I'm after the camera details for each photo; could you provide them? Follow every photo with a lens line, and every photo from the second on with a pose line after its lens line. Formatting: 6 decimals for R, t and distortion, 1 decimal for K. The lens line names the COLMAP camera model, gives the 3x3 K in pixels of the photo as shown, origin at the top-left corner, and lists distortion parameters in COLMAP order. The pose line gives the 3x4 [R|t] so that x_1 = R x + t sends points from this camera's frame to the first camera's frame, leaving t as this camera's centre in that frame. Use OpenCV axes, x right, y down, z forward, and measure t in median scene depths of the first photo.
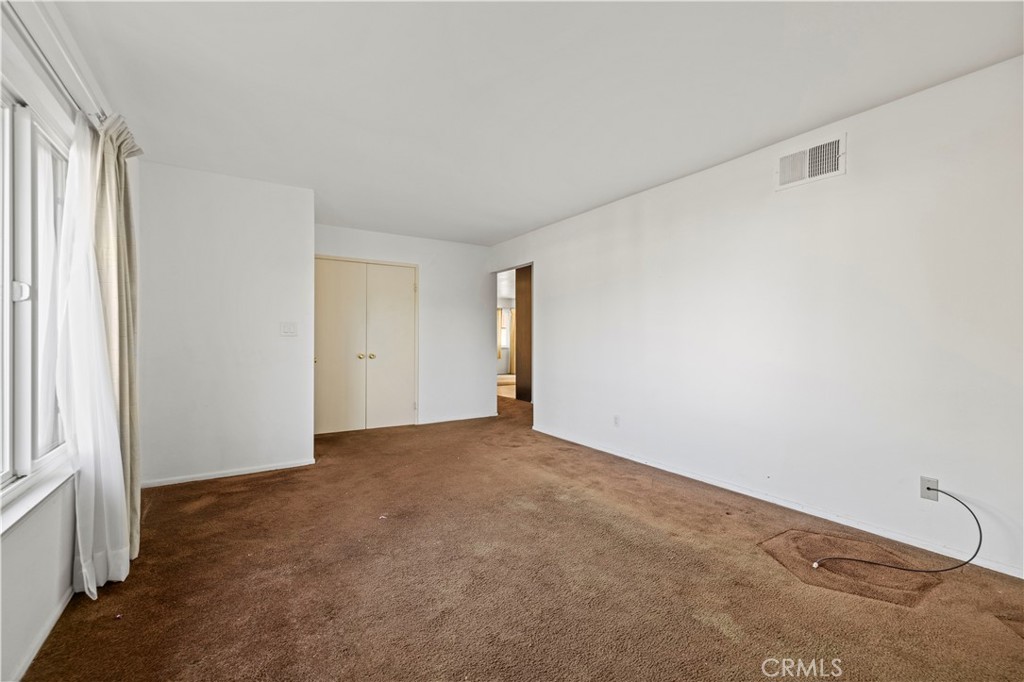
lens RADIAL K [[431.3, 0, 512.0], [0, 431.3, 341.0], [0, 0, 1]] dist [0.000288, 0.000024]
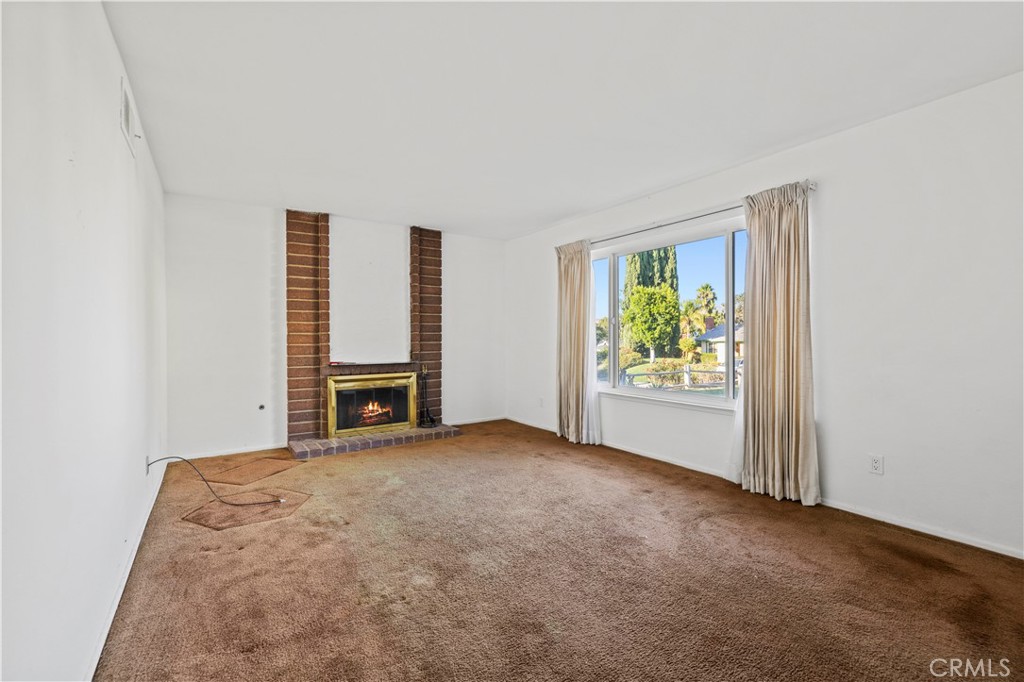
lens RADIAL K [[437.4, 0, 508.8], [0, 437.4, 340.4], [0, 0, 1]] dist [0.002293, 0.000581]
pose [[-0.999416, 0.010081, -0.032641, 0.005940], [0.009728, 0.999893, 0.010946, -0.011385], [0.032748, 0.010622, -0.999407, 1.550538]]
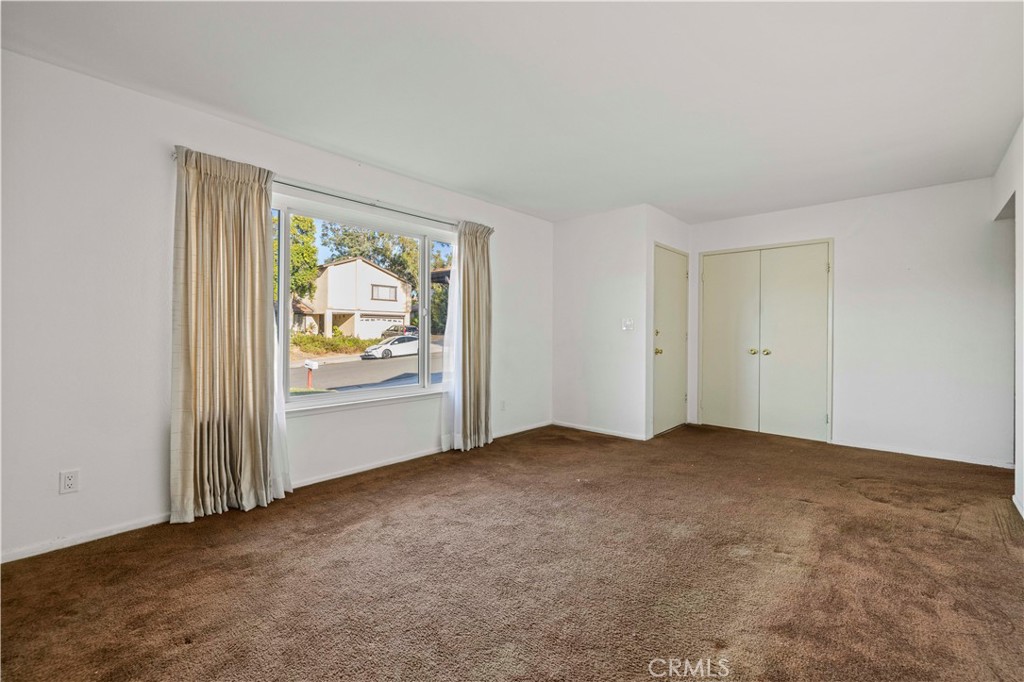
lens RADIAL K [[437.4, 0, 508.8], [0, 437.4, 340.4], [0, 0, 1]] dist [0.002293, 0.000581]
pose [[0.258887, 0.017292, -0.965753, 0.667583], [-0.008354, 0.999842, 0.015663, 0.000457], [0.965871, 0.004013, 0.258991, 0.400186]]
